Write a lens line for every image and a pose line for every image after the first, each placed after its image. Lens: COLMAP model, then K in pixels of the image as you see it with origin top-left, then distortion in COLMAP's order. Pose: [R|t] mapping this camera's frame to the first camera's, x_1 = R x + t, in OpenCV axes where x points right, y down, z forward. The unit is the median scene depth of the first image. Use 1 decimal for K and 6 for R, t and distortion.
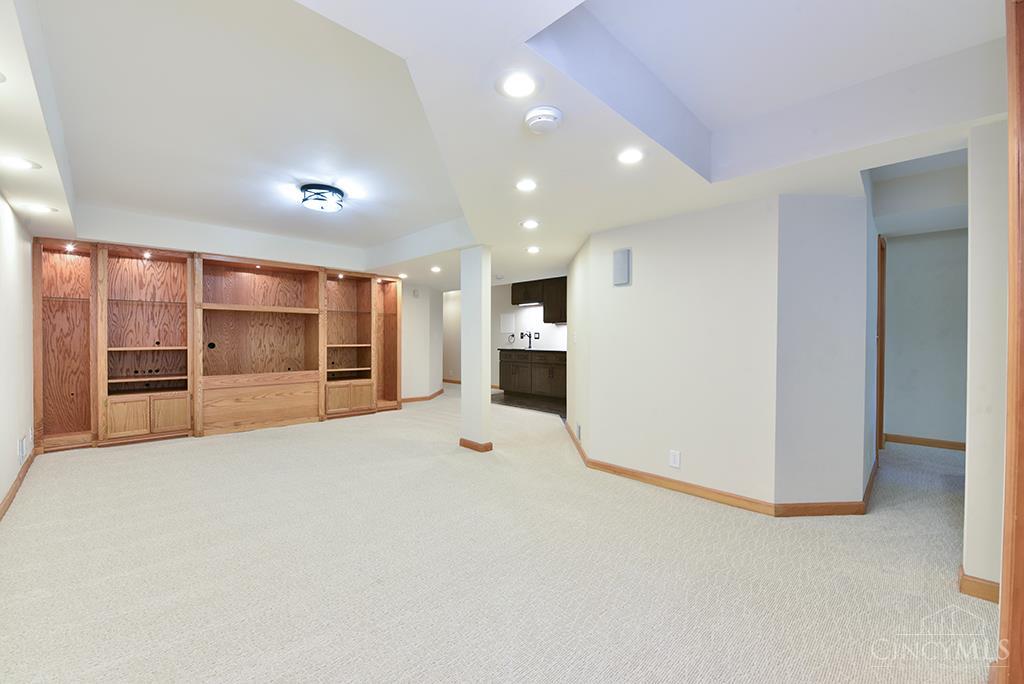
lens RADIAL K [[410.0, 0, 515.1], [0, 410.0, 337.9], [0, 0, 1]] dist [-0.013802, -0.001760]
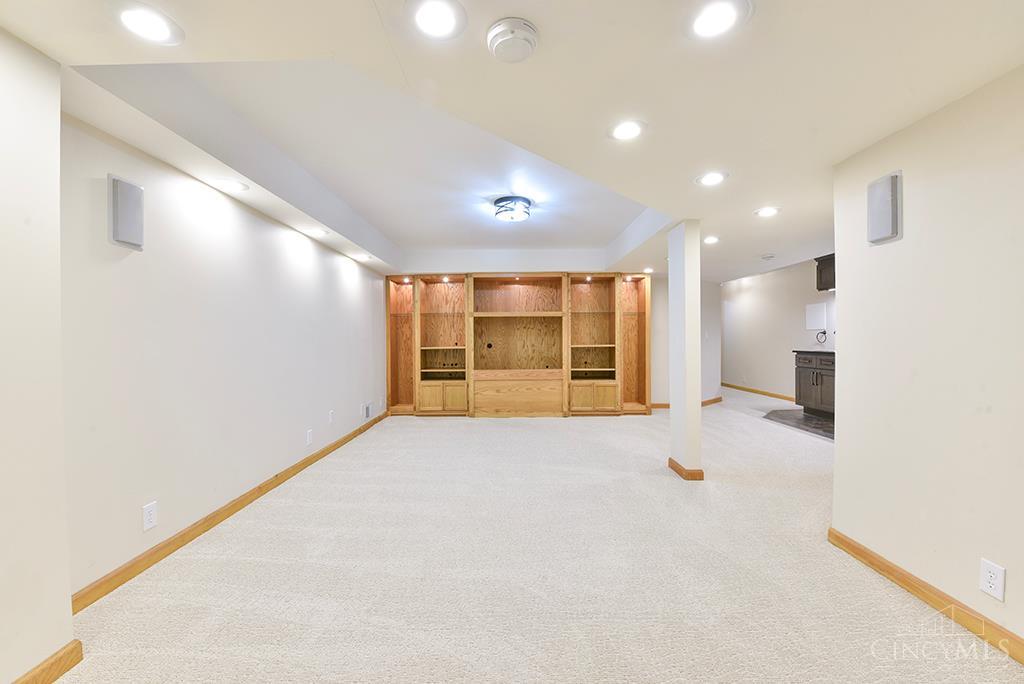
lens RADIAL K [[410.0, 0, 515.2], [0, 410.0, 343.3], [0, 0, 1]] dist [-0.013802, -0.001760]
pose [[0.707513, -0.001786, -0.706698, 0.190084], [0.011498, 0.999894, 0.008983, 0.000497], [0.706607, -0.014481, 0.707458, 0.154984]]
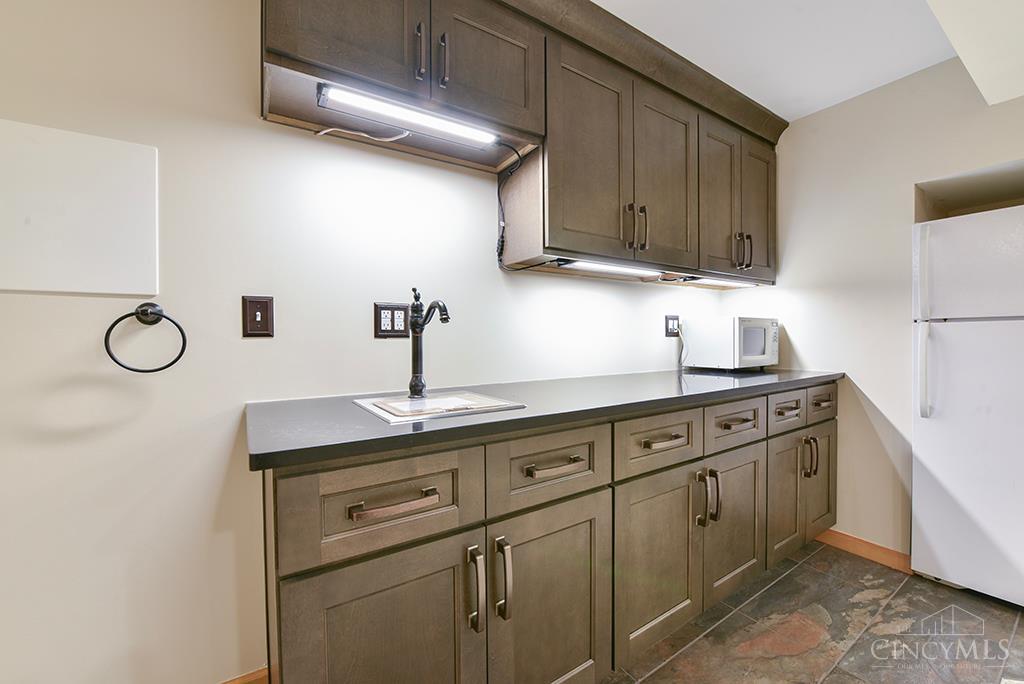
lens RADIAL K [[410.0, 0, 510.0], [0, 410.0, 343.6], [0, 0, 1]] dist [-0.013802, -0.001760]
pose [[0.204060, -0.013142, 0.978870, -0.172047], [0.008041, 0.999899, 0.011748, 0.004251], [-0.978925, 0.005474, 0.204145, 1.397121]]
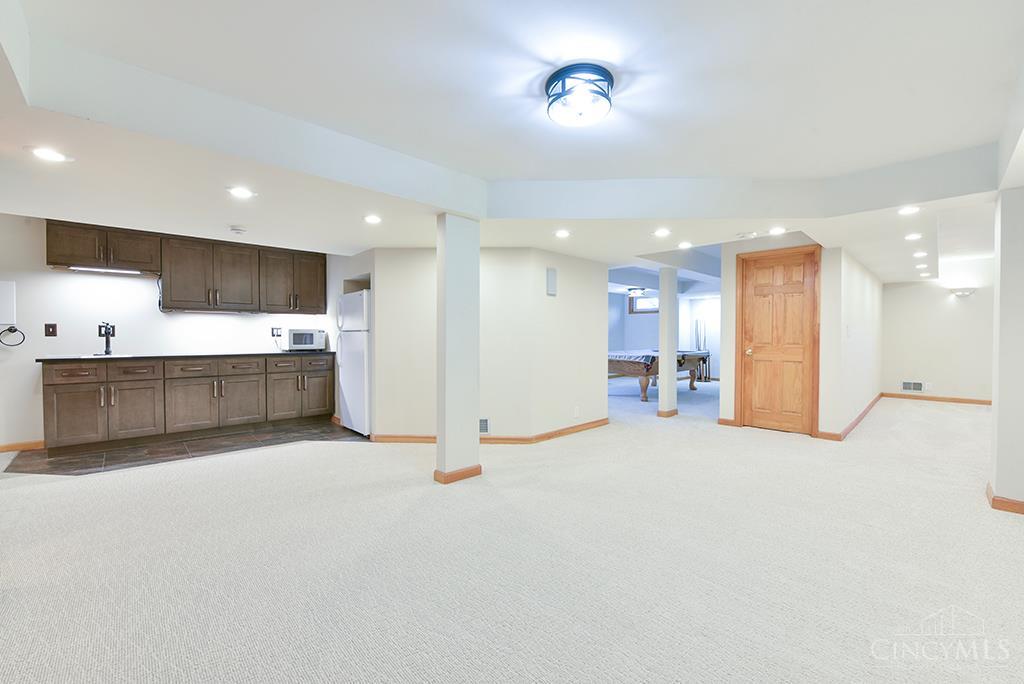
lens RADIAL K [[410.0, 0, 510.1], [0, 410.0, 345.1], [0, 0, 1]] dist [-0.013802, -0.001760]
pose [[0.034996, -0.024973, 0.999075, -0.694165], [-0.001119, 0.999686, 0.025028, -0.000946], [-0.999387, -0.001994, 0.034957, 0.699960]]
